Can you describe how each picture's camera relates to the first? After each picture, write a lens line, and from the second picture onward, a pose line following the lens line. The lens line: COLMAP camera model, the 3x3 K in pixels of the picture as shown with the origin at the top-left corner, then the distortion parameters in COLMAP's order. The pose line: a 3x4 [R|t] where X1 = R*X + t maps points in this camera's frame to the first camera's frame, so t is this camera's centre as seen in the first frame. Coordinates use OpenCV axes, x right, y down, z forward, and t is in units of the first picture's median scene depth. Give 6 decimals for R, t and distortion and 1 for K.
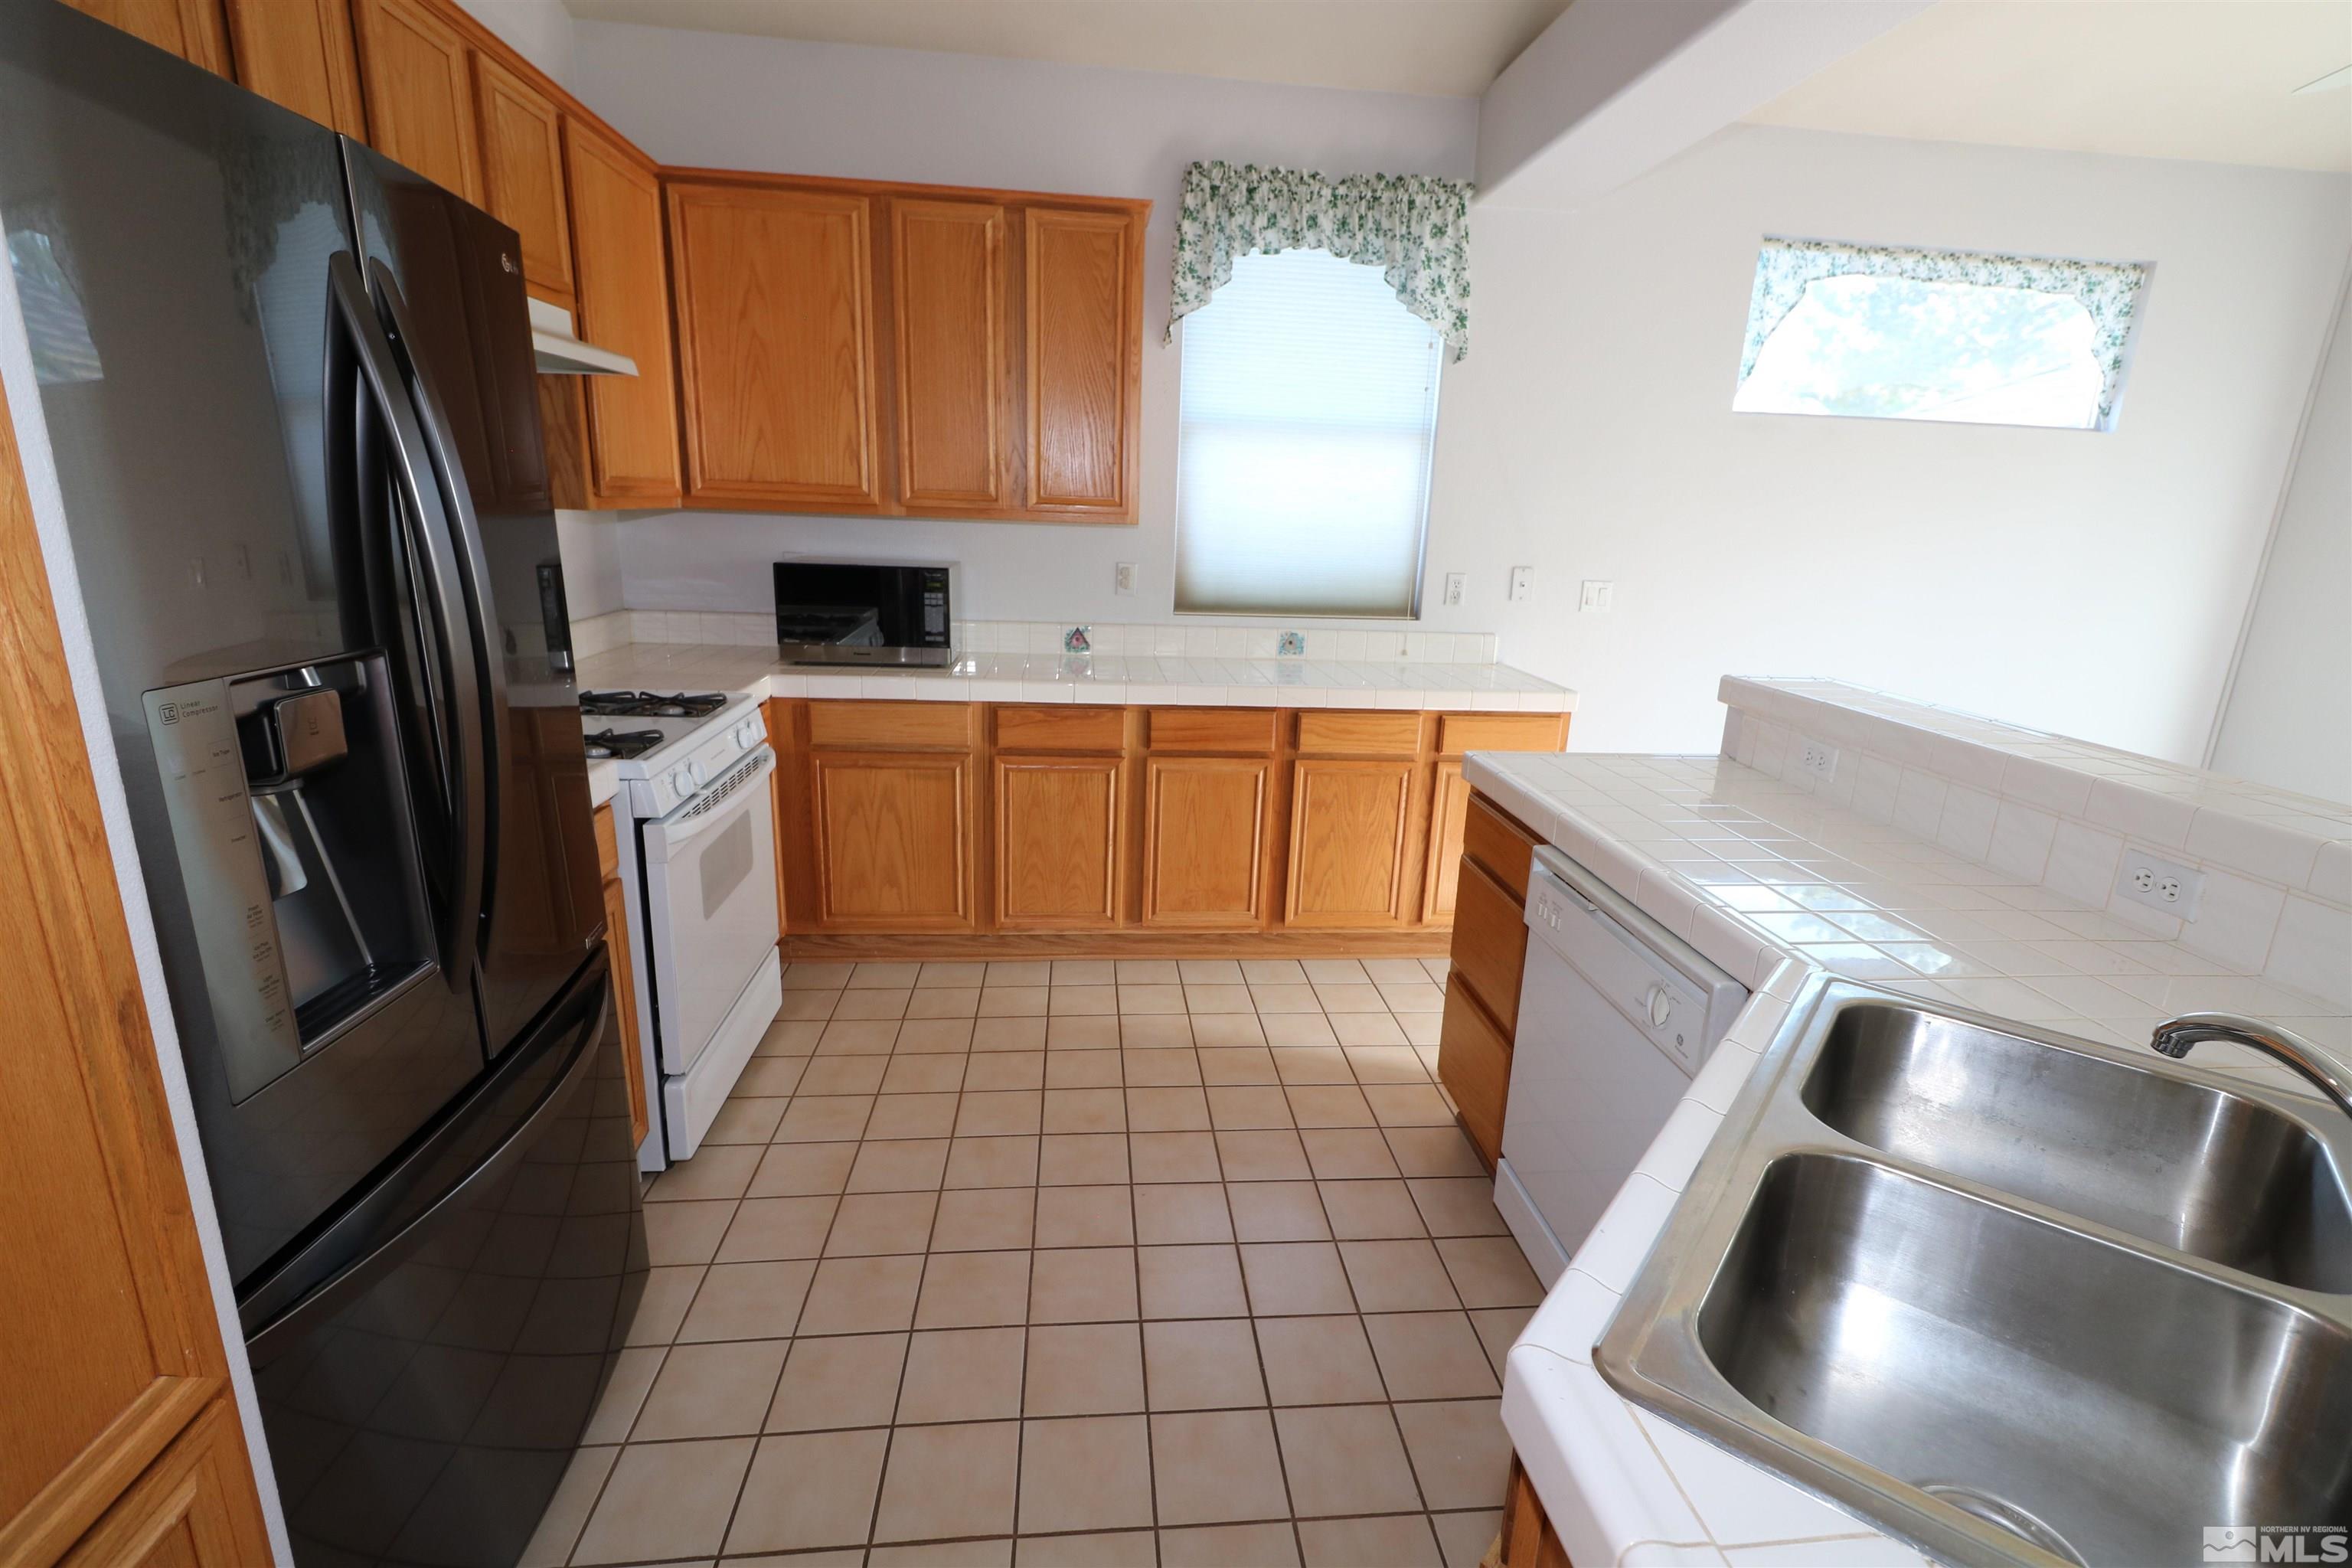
lens RADIAL K [[1080.3, 0, 1194.2], [0, 1080.3, 782.6], [0, 0, 1]] dist [-0.000503, 0.000557]
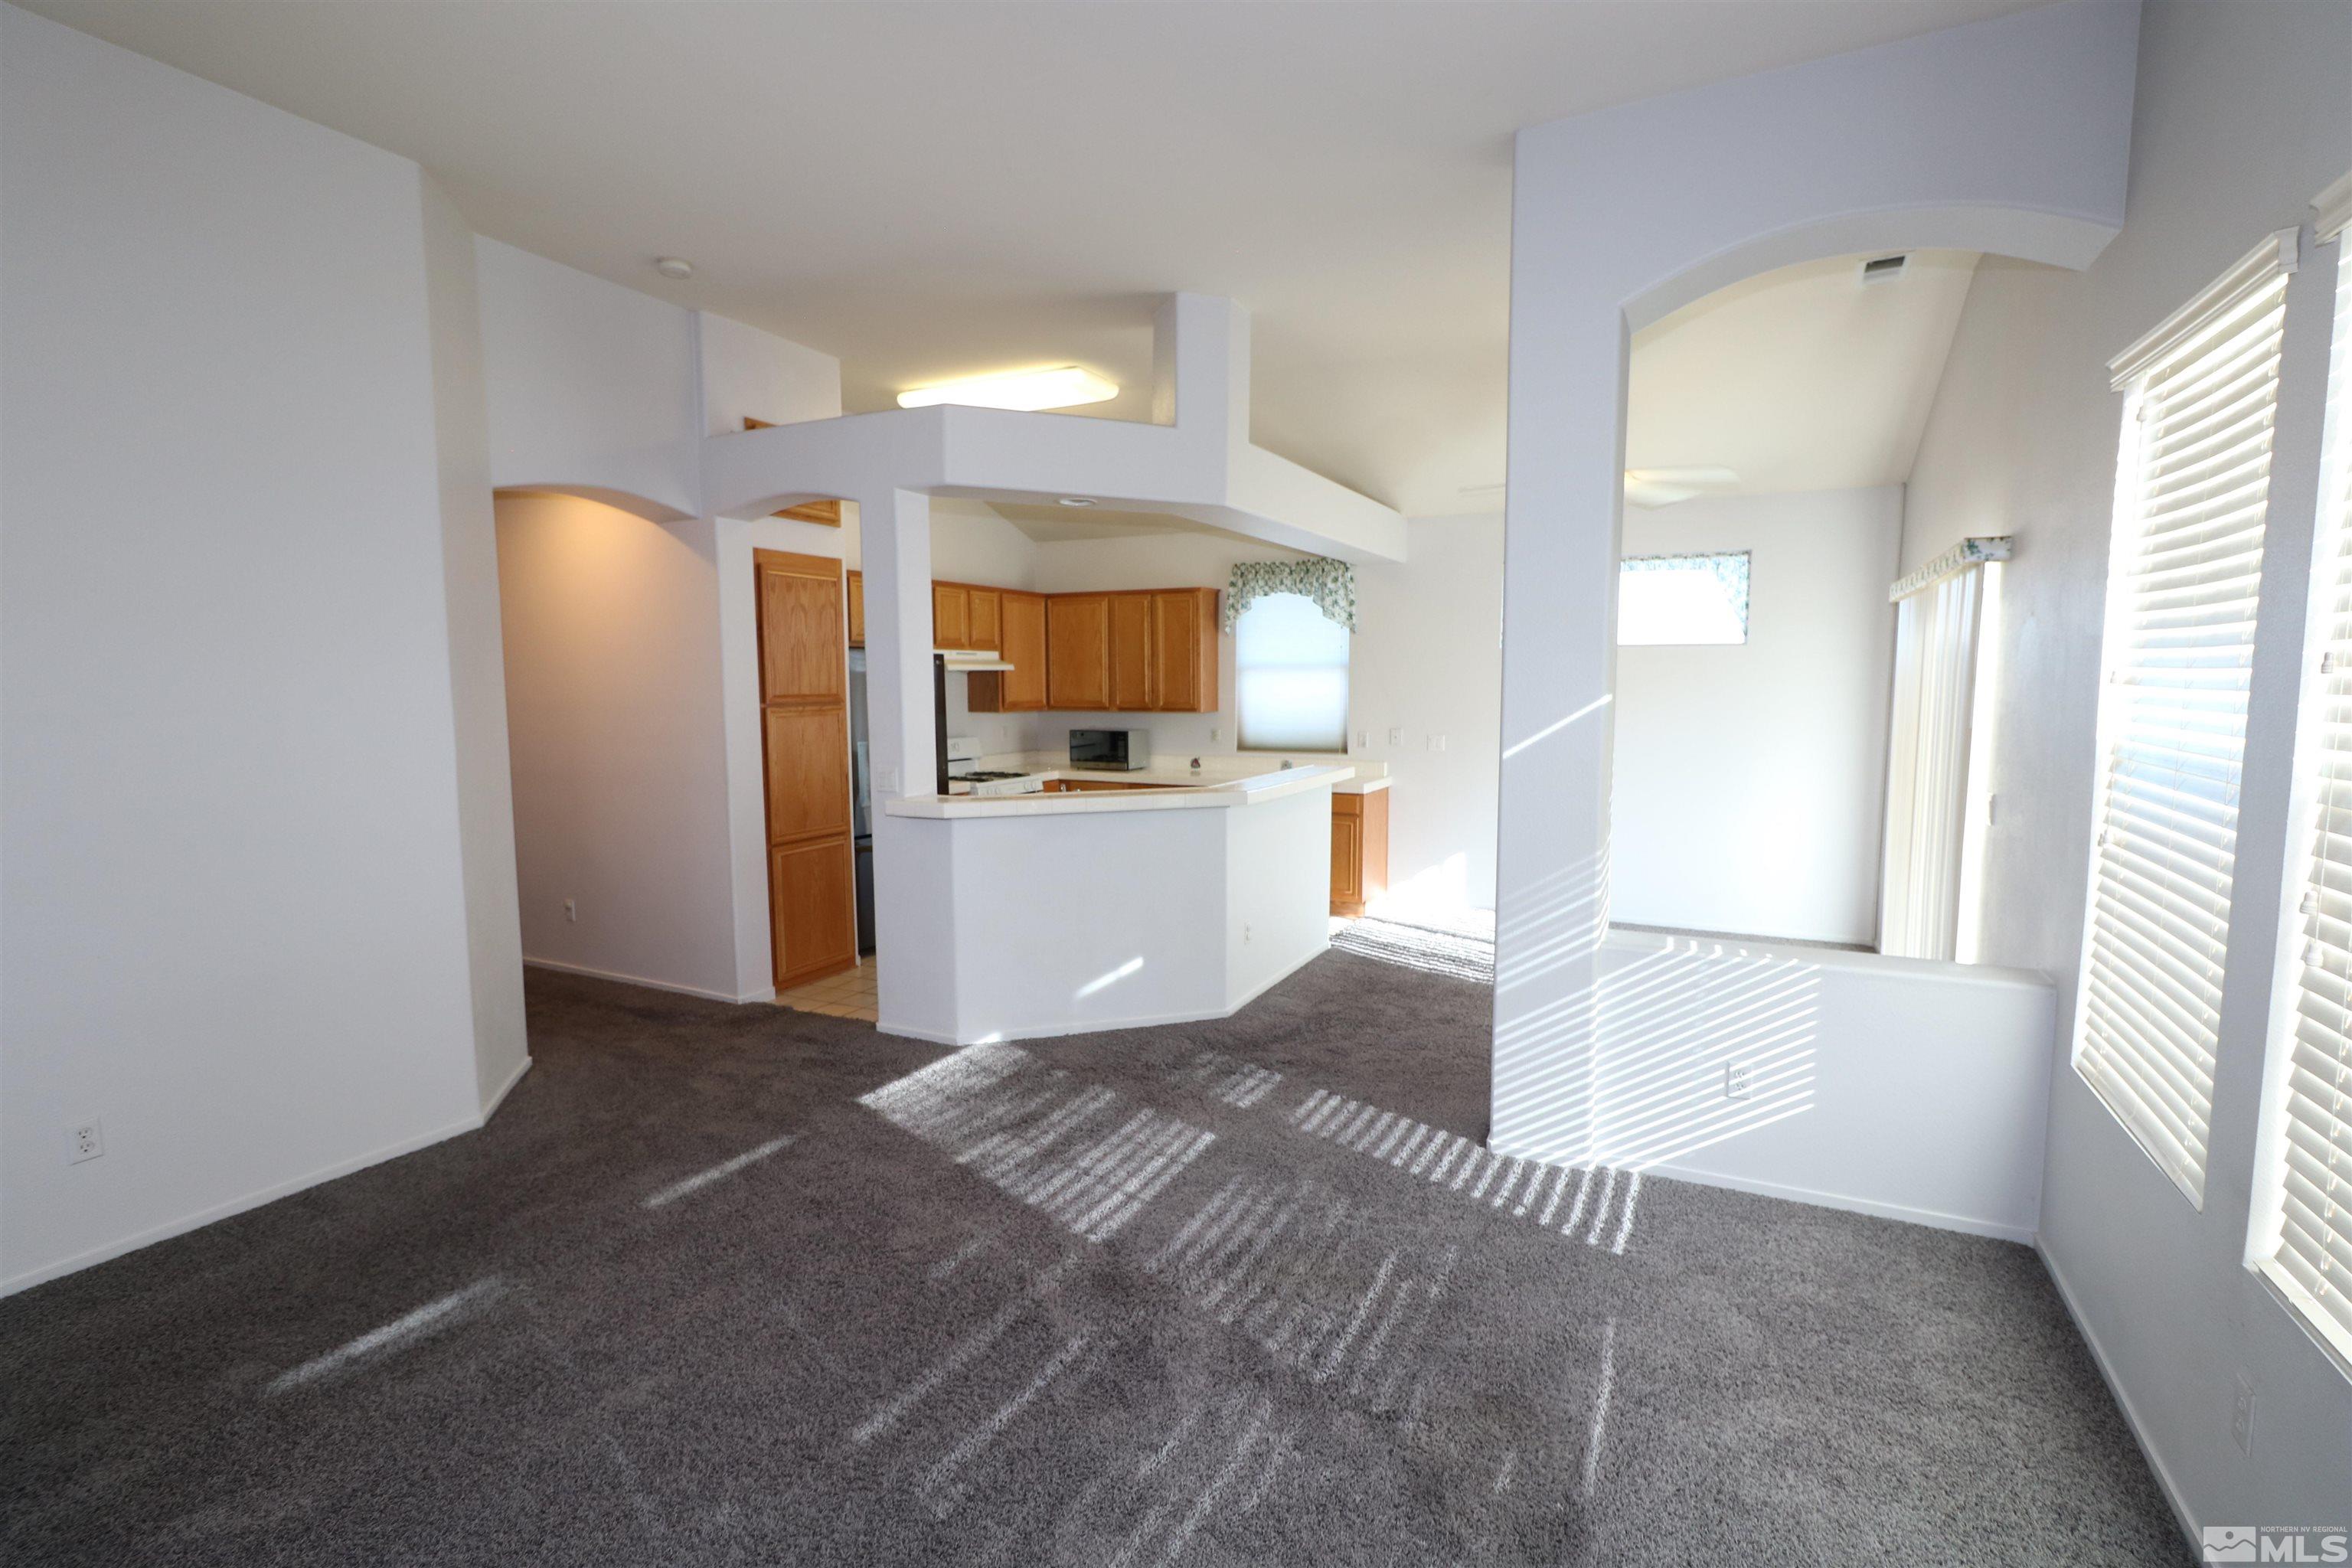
lens RADIAL K [[1080.3, 0, 1171.0], [0, 1080.3, 776.4], [0, 0, 1]] dist [-0.000503, 0.000557]
pose [[0.833697, 0.011855, -0.552095, 1.103138], [-0.103045, 0.985549, -0.134442, 0.205370], [0.542523, 0.168975, 0.822871, -0.880220]]
